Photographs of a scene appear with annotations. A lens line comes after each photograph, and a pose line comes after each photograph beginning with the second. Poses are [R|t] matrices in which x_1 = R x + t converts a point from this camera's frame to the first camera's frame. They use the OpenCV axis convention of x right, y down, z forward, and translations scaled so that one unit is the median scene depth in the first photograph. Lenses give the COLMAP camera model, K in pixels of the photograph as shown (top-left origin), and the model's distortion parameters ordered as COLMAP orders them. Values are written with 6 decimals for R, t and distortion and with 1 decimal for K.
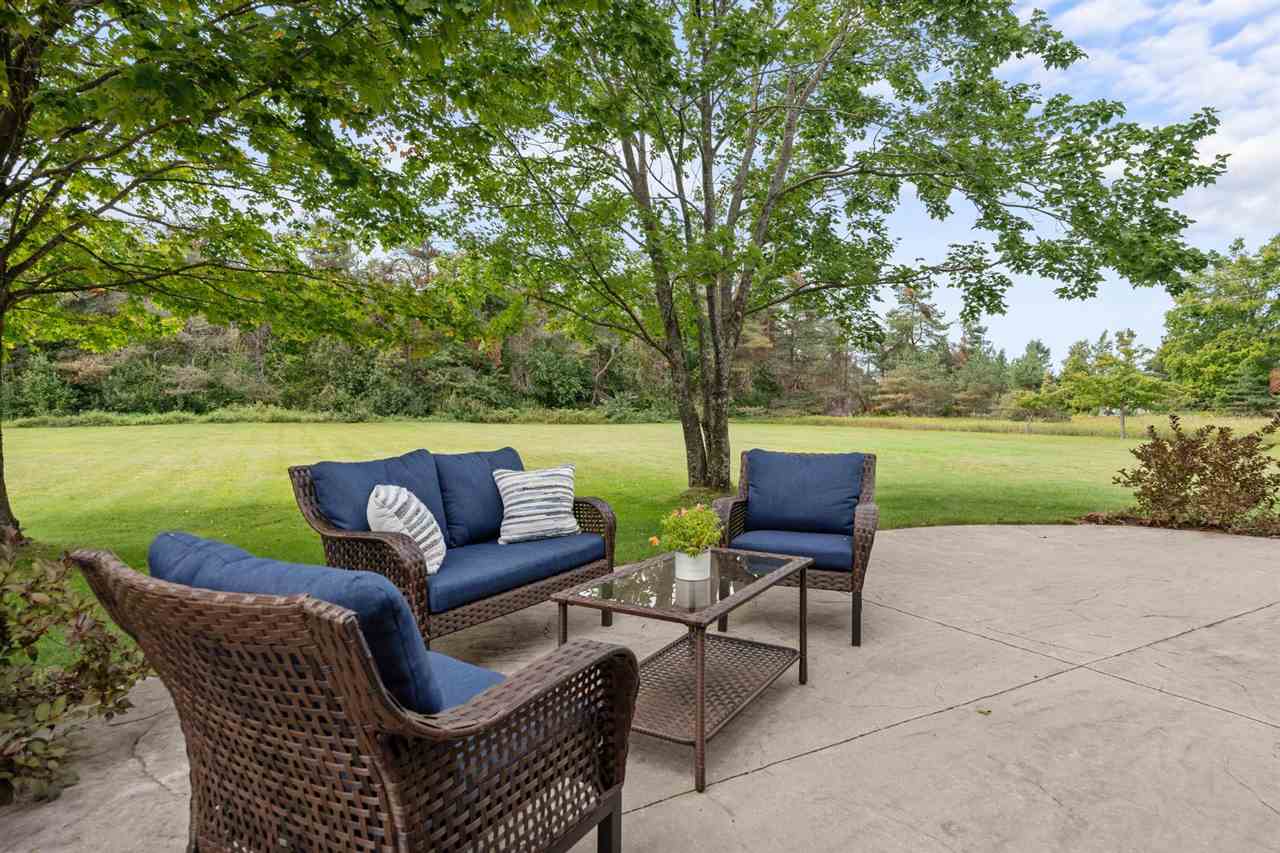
lens RADIAL K [[730.9, 0, 640.0], [0, 730.9, 426.5], [0, 0, 1]] dist [0.000790, -0.000450]
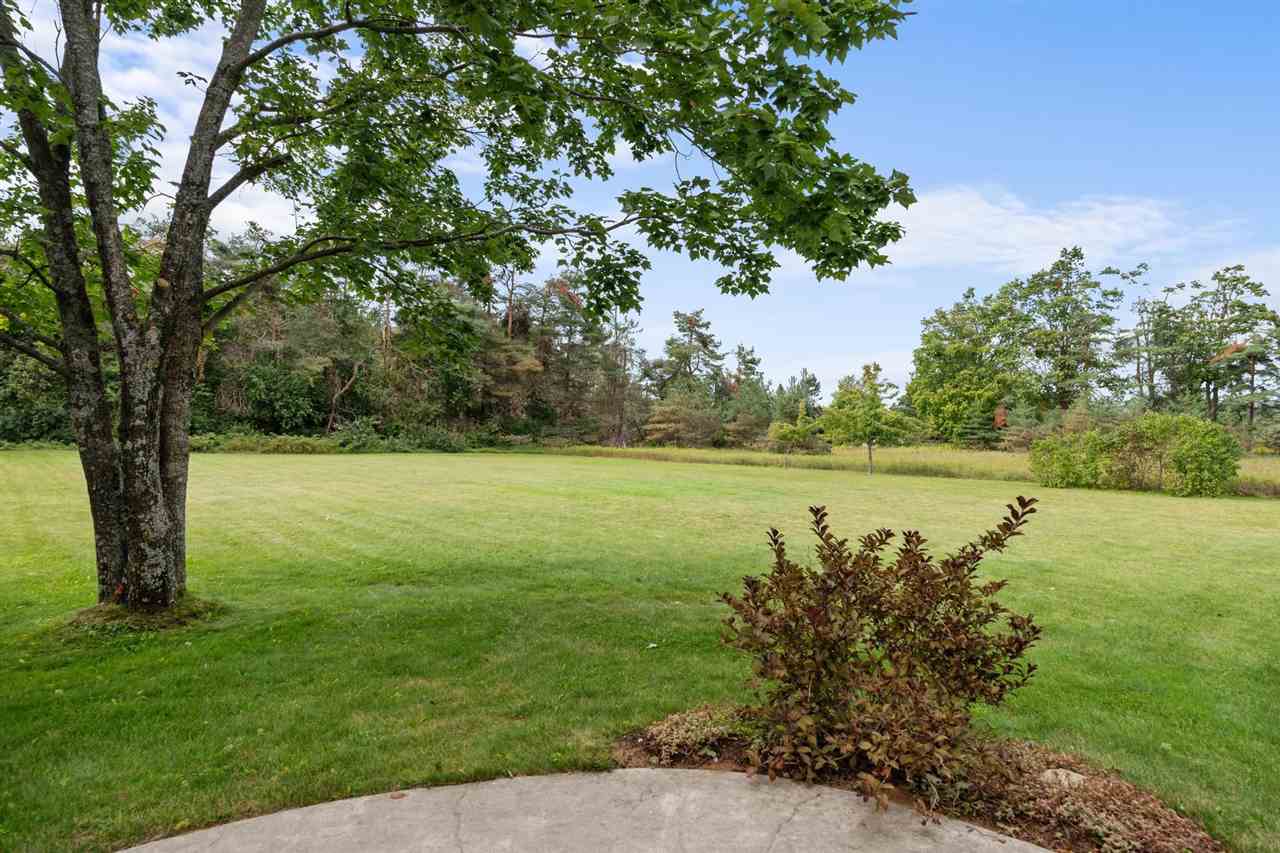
lens RADIAL K [[742.4, 0, 640.0], [0, 742.4, 426.5], [0, 0, 1]] dist [-0.002693, -0.001627]
pose [[0.965101, 0.015208, 0.261437, 0.079647], [-0.006104, 0.999348, -0.035598, -0.007649], [-0.261808, 0.032760, 0.964564, 0.092334]]
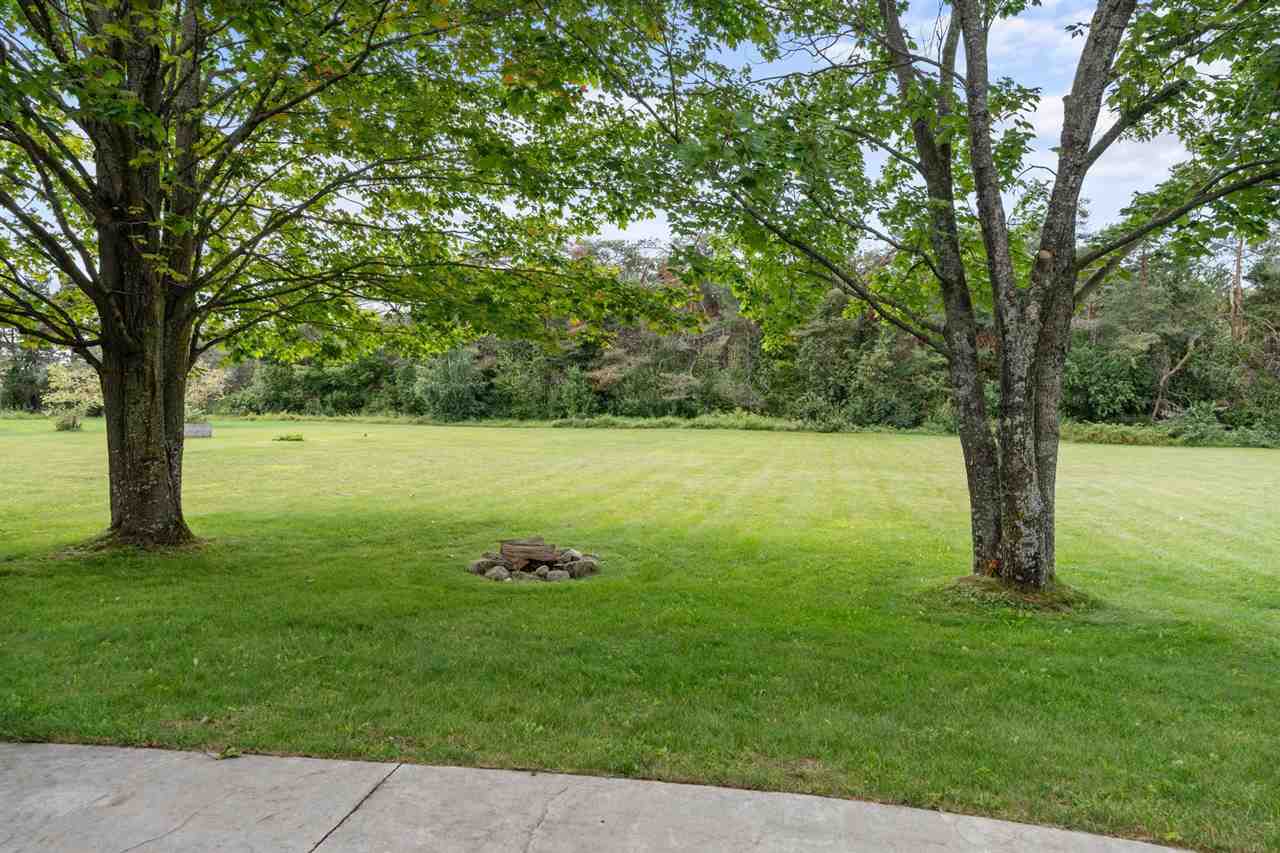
lens RADIAL K [[788.2, 0, 637.3], [0, 788.2, 430.2], [0, 0, 1]] dist [-0.004631, 0.000929]
pose [[0.762181, 0.031606, -0.646592, 0.067133], [-0.036412, 0.999319, 0.005927, -0.005437], [0.646339, 0.019027, 0.762813, 0.092678]]
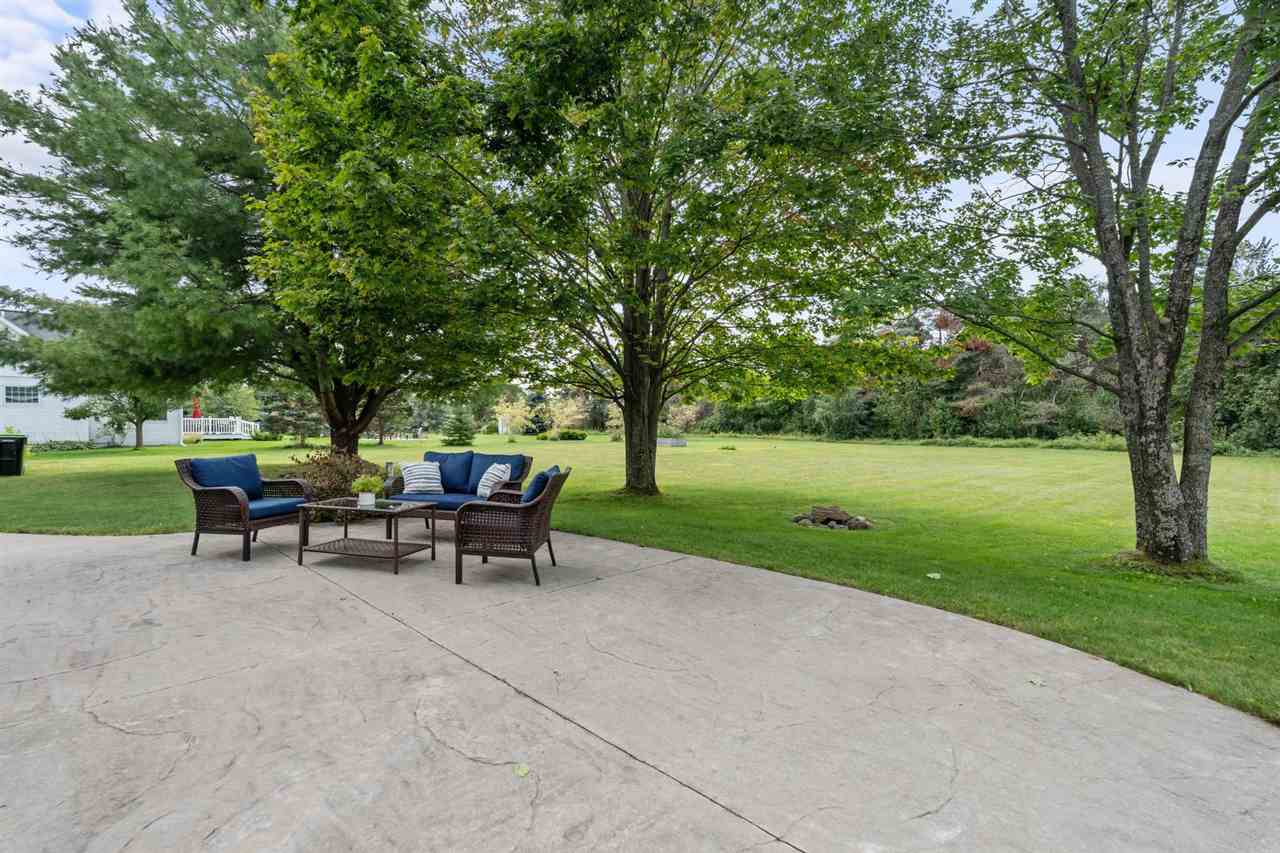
lens RADIAL K [[578.3, 0, 640.0], [0, 578.3, 426.5], [0, 0, 1]] dist [-0.002000, -0.000265]
pose [[0.272577, 0.010312, -0.962079, 0.131652], [-0.048108, 0.998838, -0.002924, -0.005124], [0.960931, 0.047081, 0.272756, 0.081709]]
